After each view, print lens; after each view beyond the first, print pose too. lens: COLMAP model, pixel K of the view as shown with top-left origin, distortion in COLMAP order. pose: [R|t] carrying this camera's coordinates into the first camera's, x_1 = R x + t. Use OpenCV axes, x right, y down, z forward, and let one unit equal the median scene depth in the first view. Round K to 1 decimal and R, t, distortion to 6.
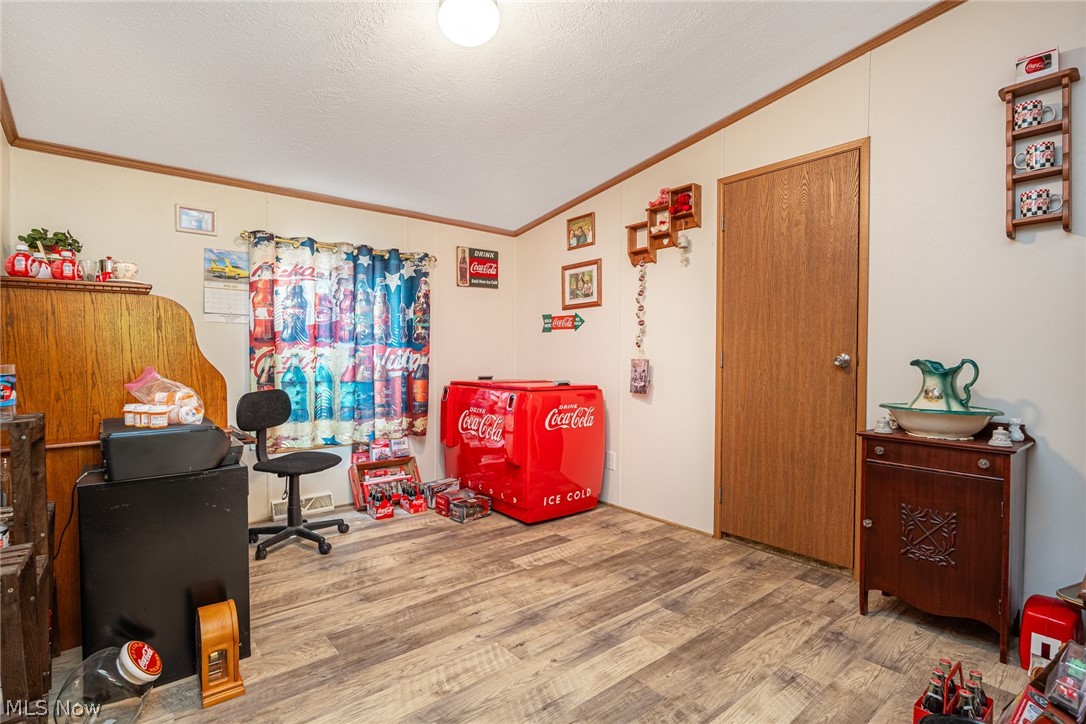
lens RADIAL K [[529.8, 0, 539.8], [0, 529.8, 359.4], [0, 0, 1]] dist [-0.002250, 0.000329]
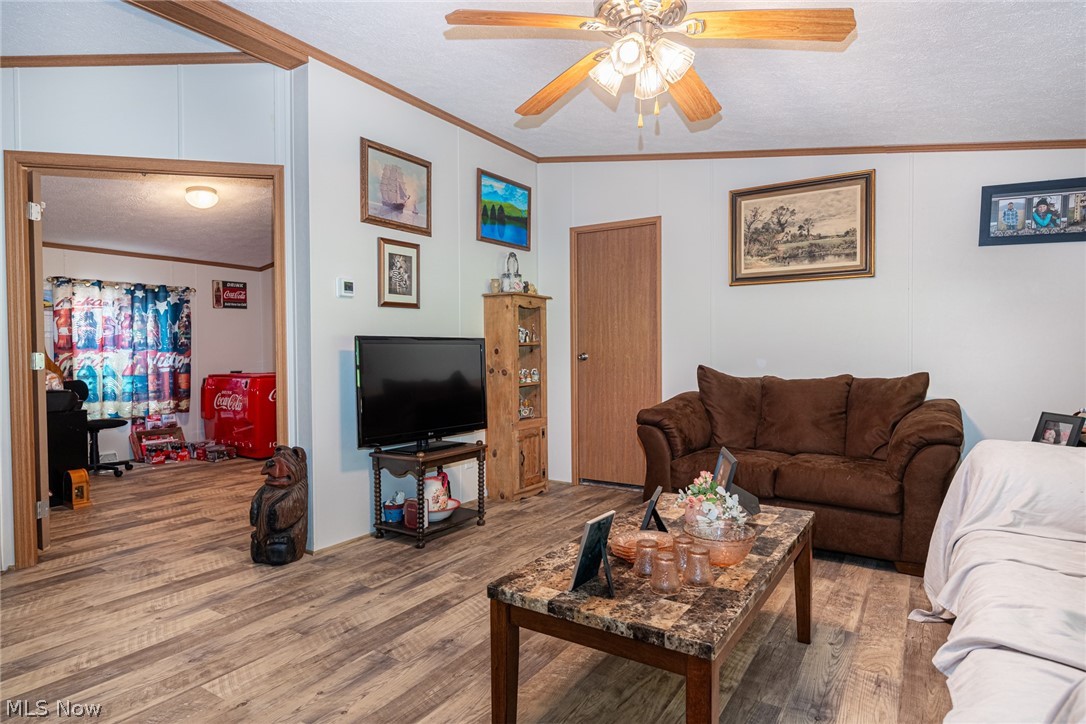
lens RADIAL K [[613.2, 0, 547.1], [0, 613.2, 358.3], [0, 0, 1]] dist [0.014320, -0.000568]
pose [[0.955903, -0.013817, 0.293359, 0.248993], [0.014124, 0.999900, 0.001073, 0.008727], [-0.293344, 0.003118, 0.956002, -0.980536]]
